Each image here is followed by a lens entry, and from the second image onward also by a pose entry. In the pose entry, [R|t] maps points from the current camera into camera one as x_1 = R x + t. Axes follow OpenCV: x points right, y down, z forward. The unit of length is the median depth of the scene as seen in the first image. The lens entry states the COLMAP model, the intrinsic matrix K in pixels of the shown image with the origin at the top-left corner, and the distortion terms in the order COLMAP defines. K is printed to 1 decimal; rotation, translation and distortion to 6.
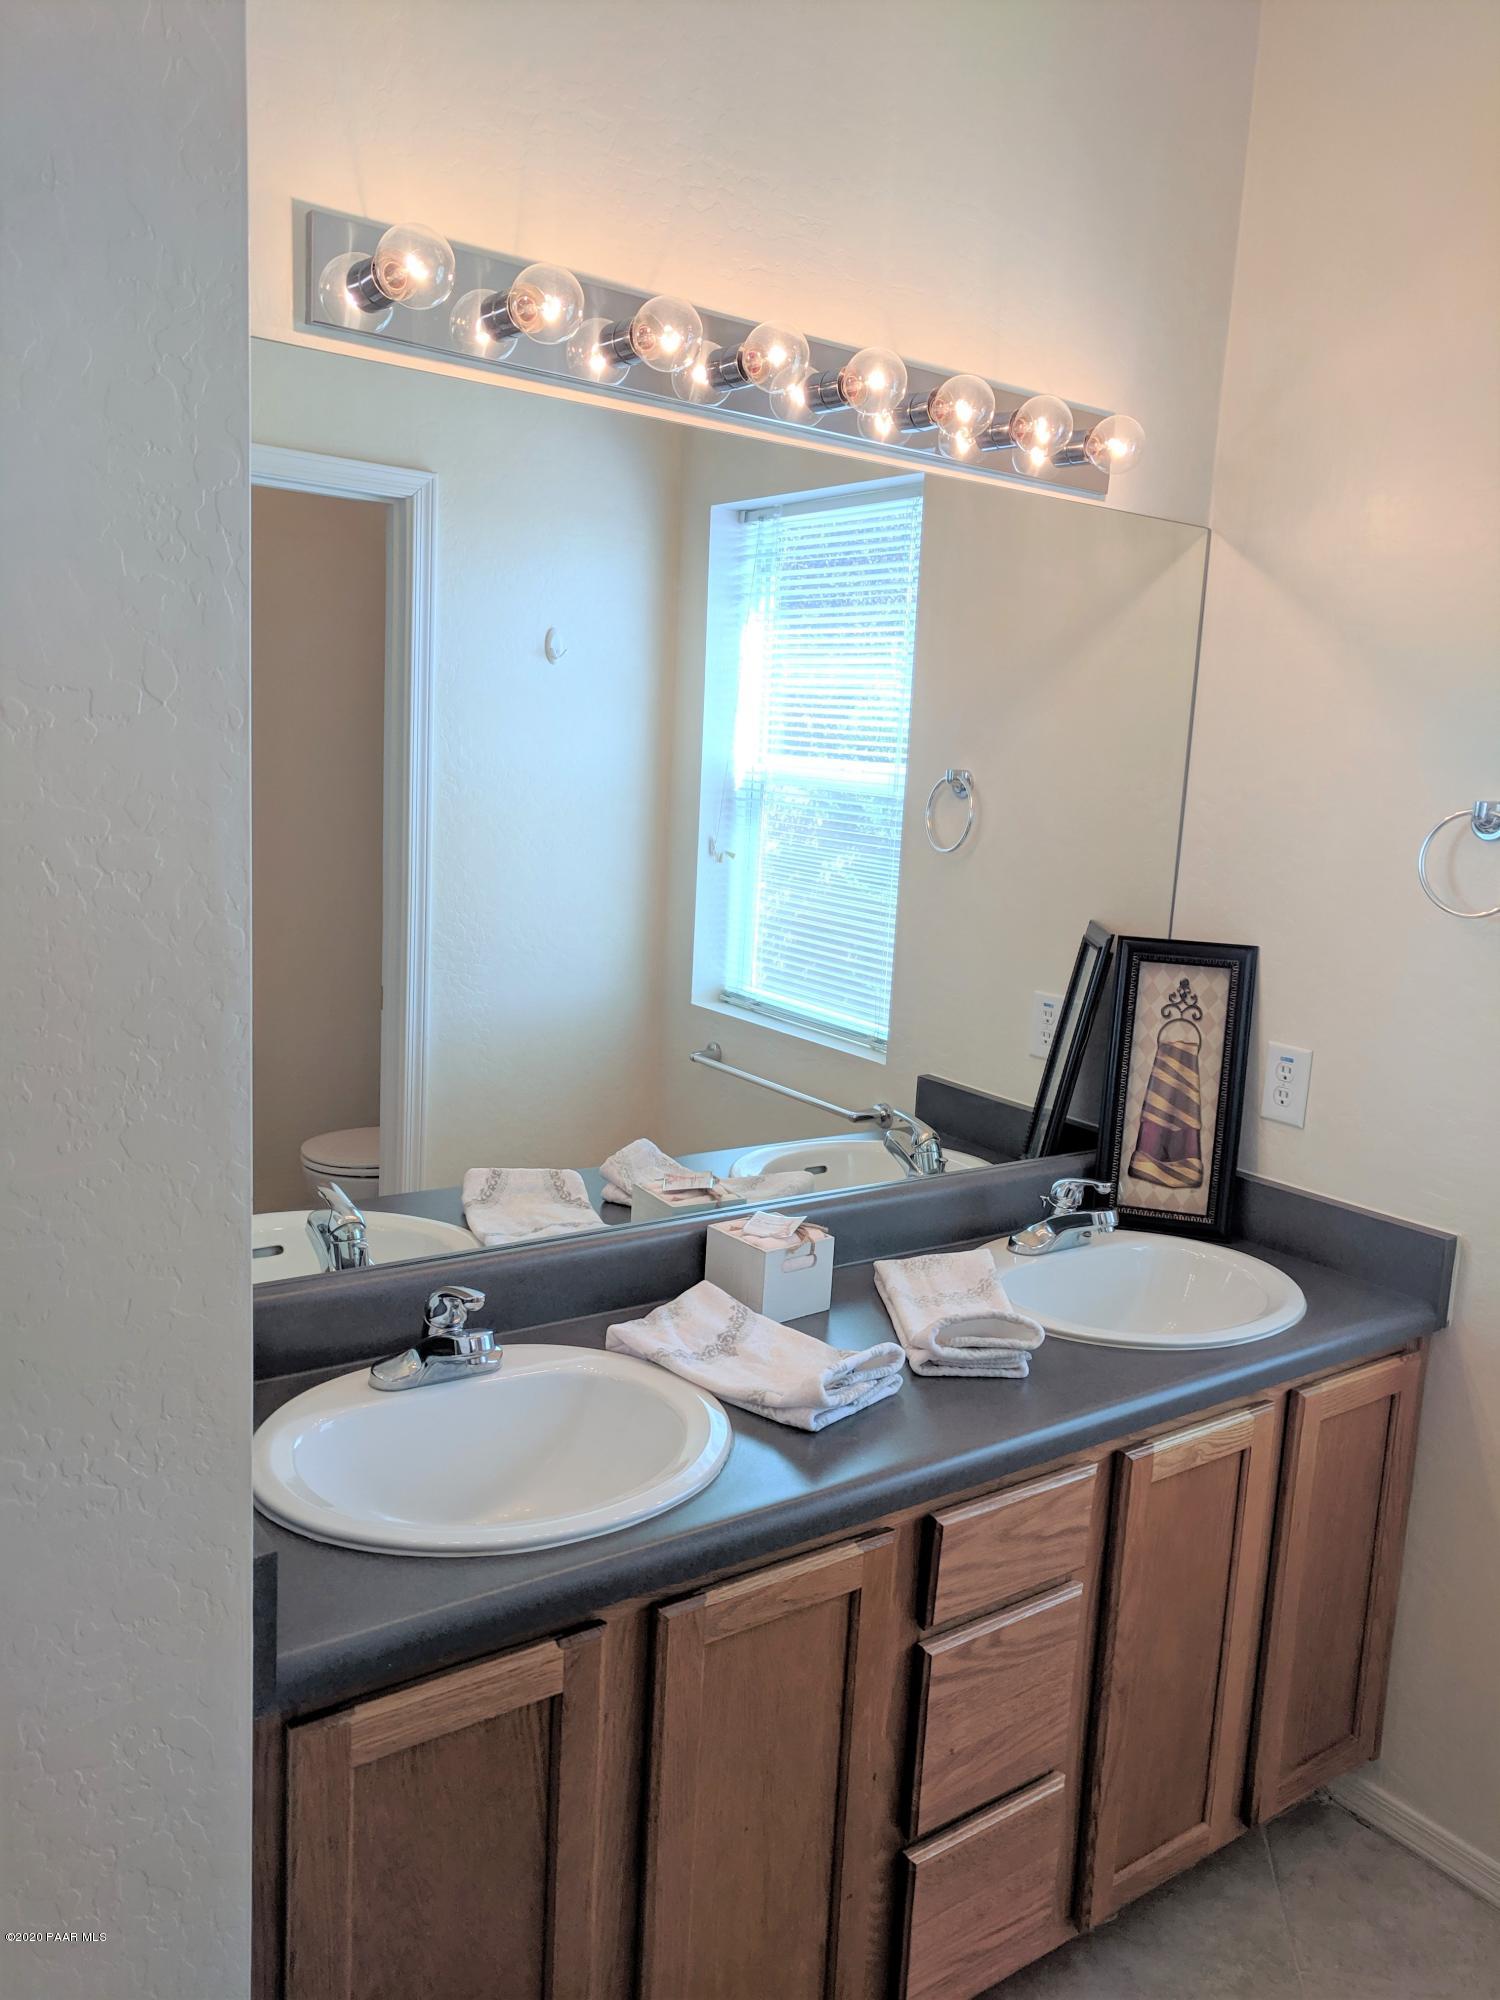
lens RADIAL K [[1508.5, 0, 757.8], [0, 1508.5, 1004.3], [0, 0, 1]] dist [0.006344, 0.016022]
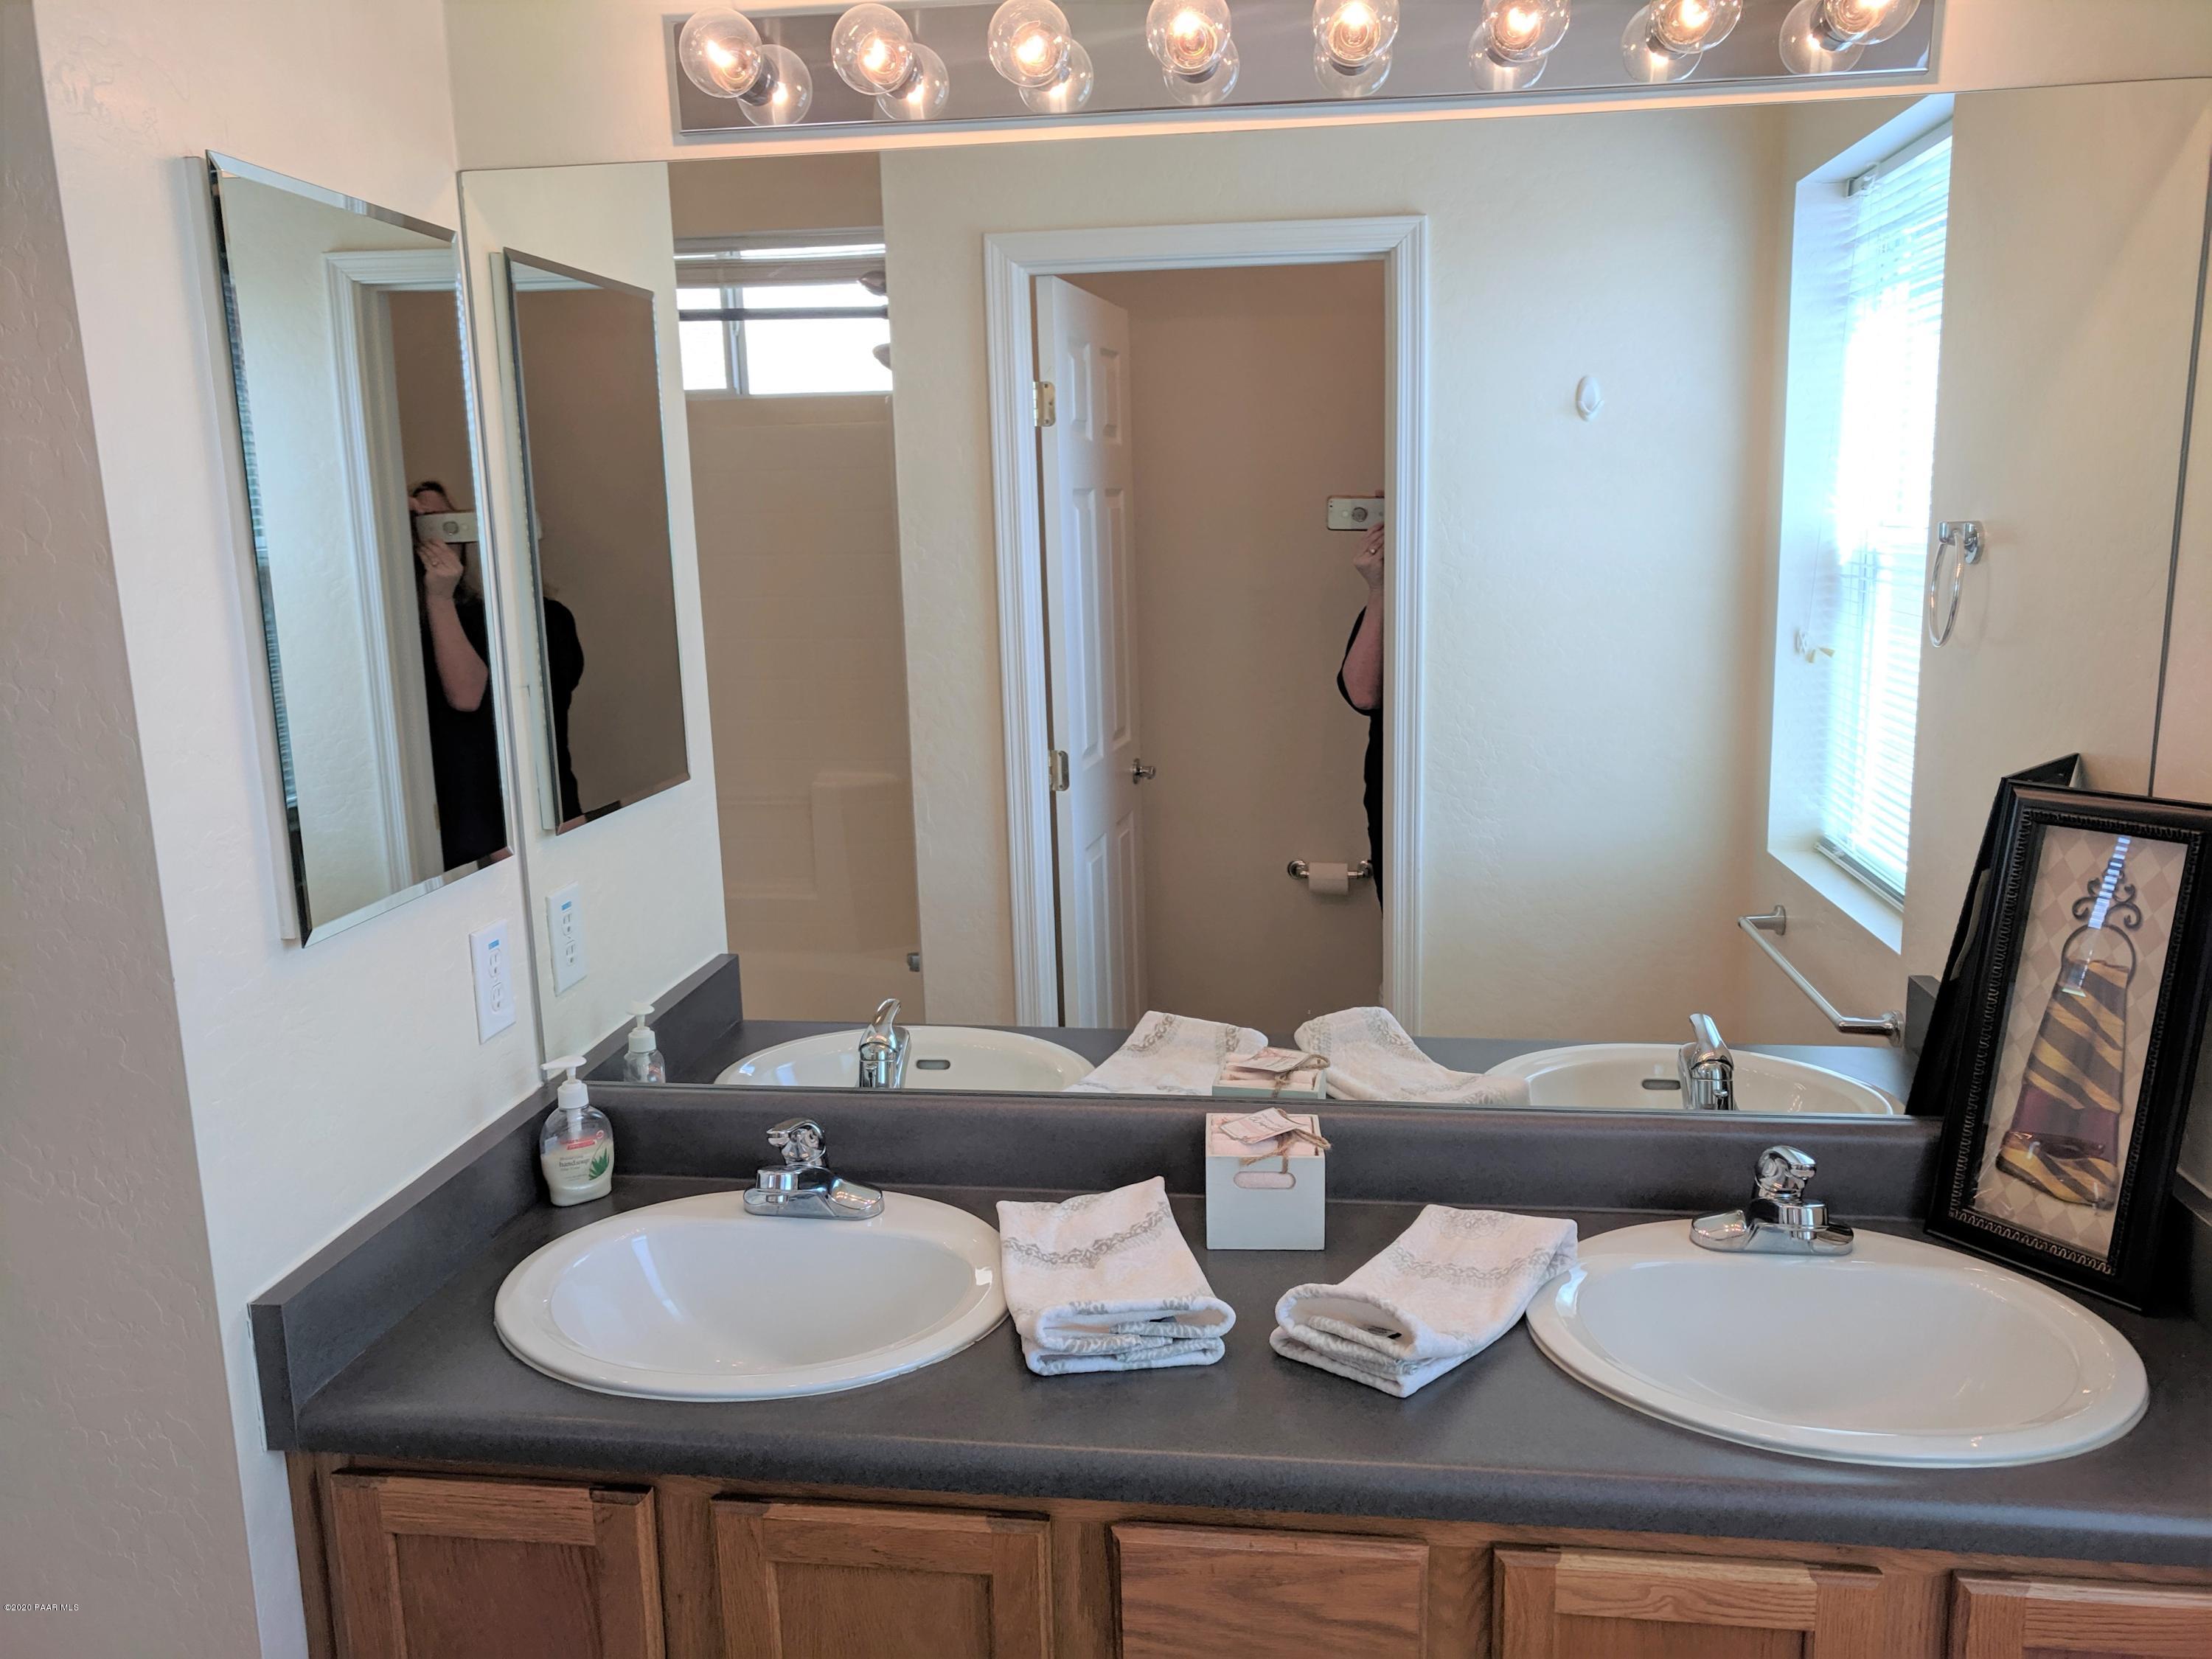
lens RADIAL K [[1668.4, 0, 1119.8], [0, 1668.4, 849.2], [0, 0, 1]] dist [0.006344, 0.016022]
pose [[0.725609, 0.066767, -0.684860, 0.450946], [-0.055259, 0.997721, 0.038721, -0.023940], [0.685885, 0.009748, 0.727645, 0.254767]]
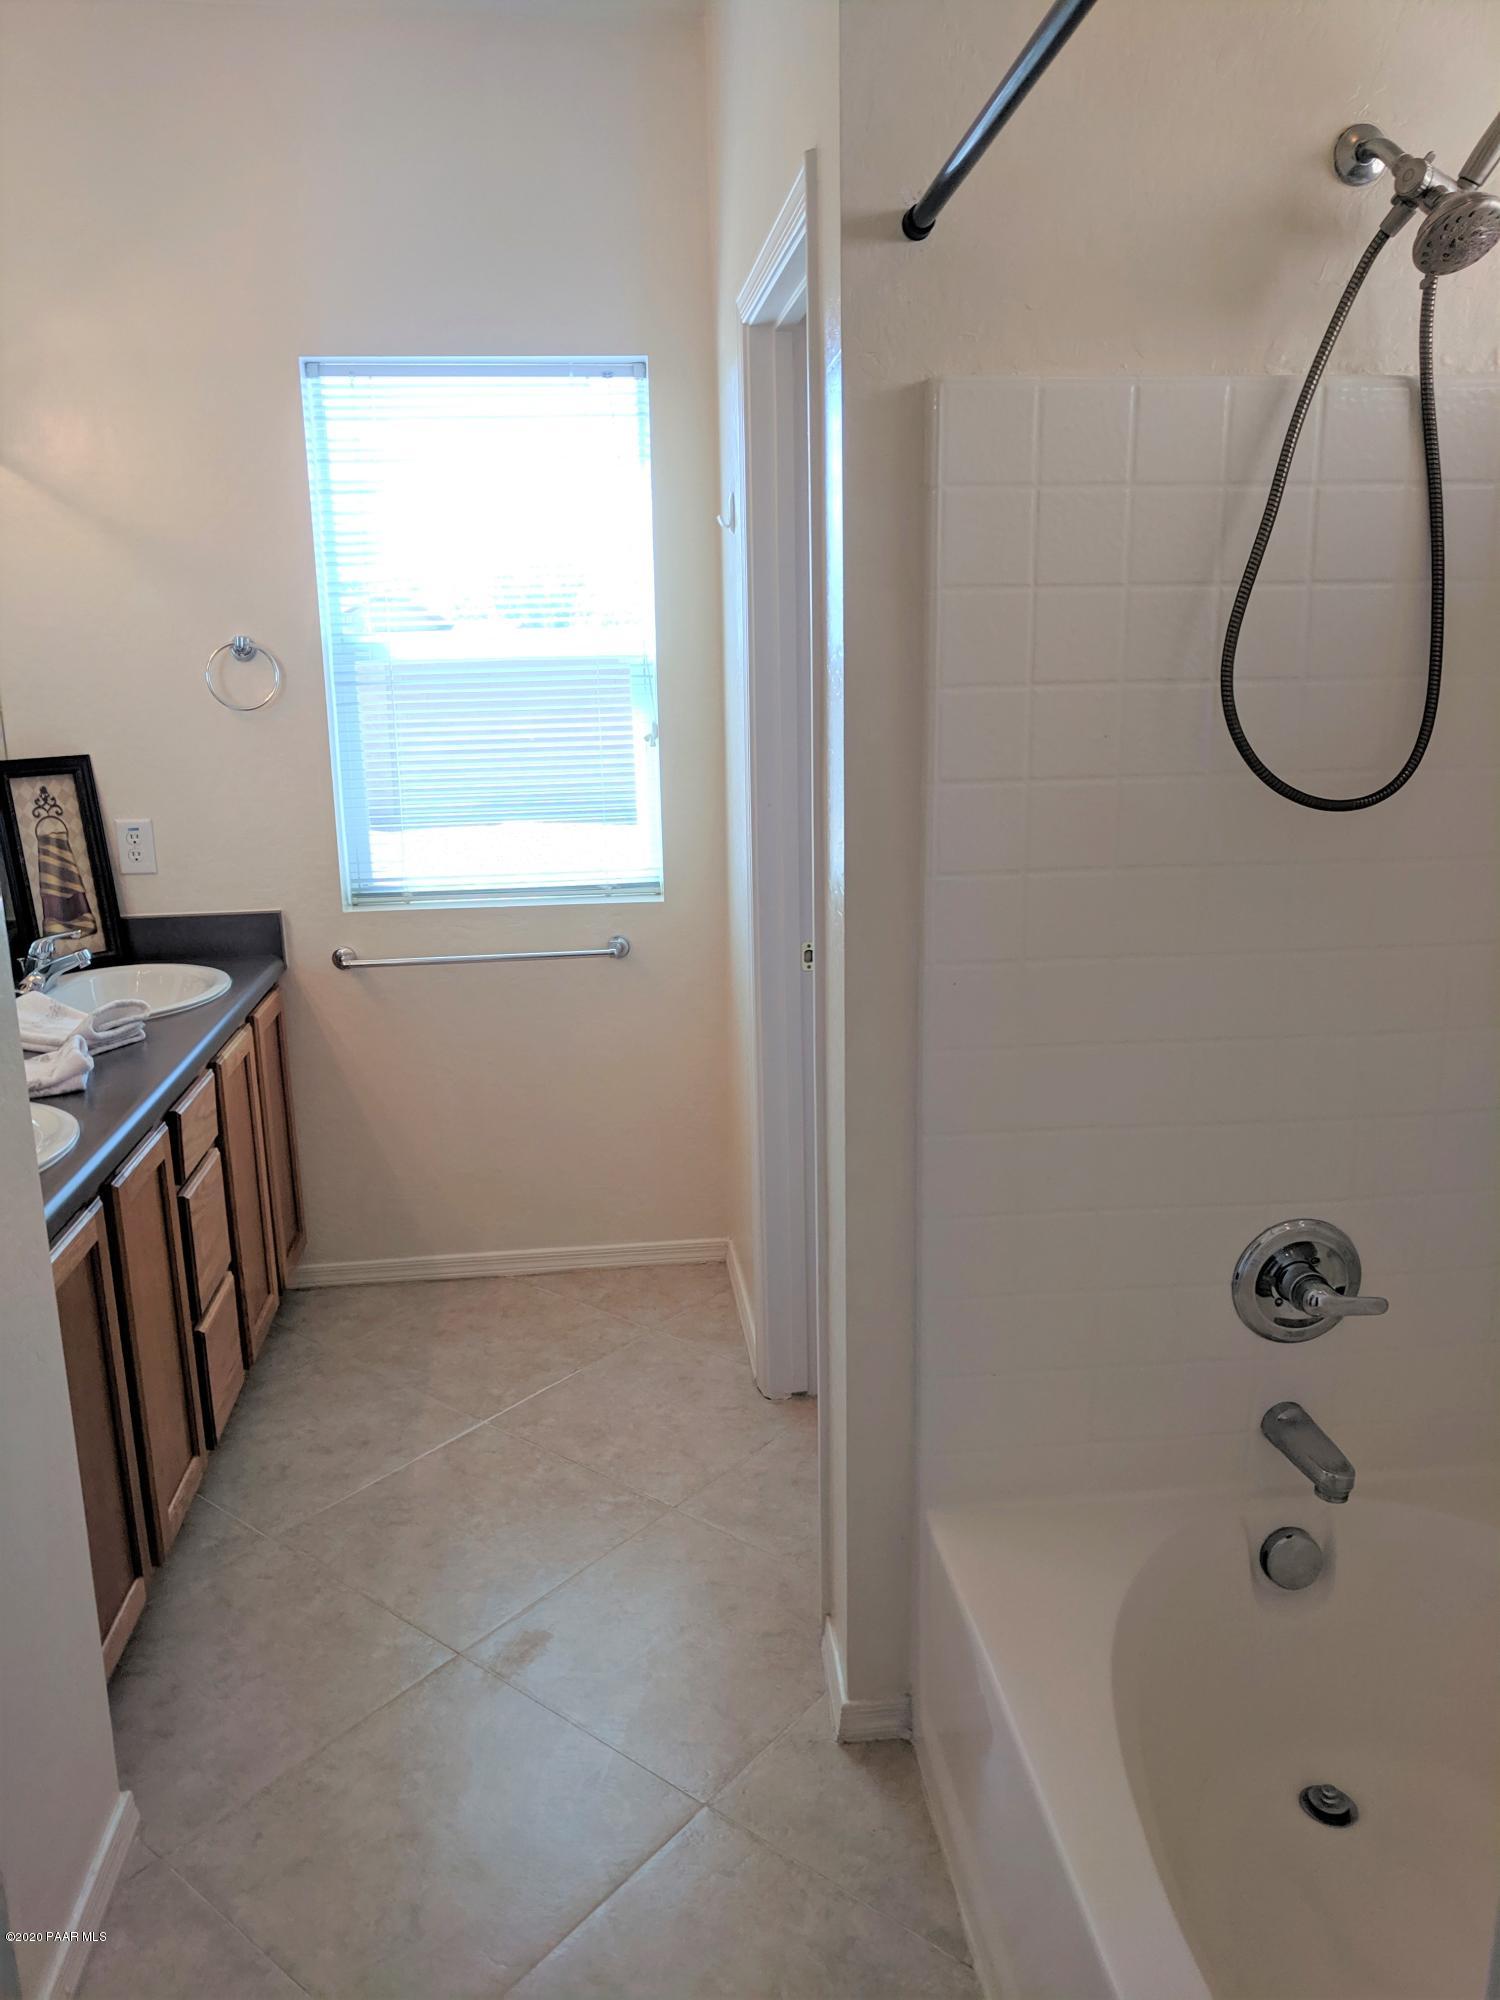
lens RADIAL K [[1508.5, 0, 753.9], [0, 1508.5, 1001.7], [0, 0, 1]] dist [0.006344, 0.016022]
pose [[0.489178, -0.266861, 0.830355, -0.582944], [0.185674, 0.962081, 0.199811, 0.016267], [-0.852191, 0.056432, 0.520178, -0.235770]]
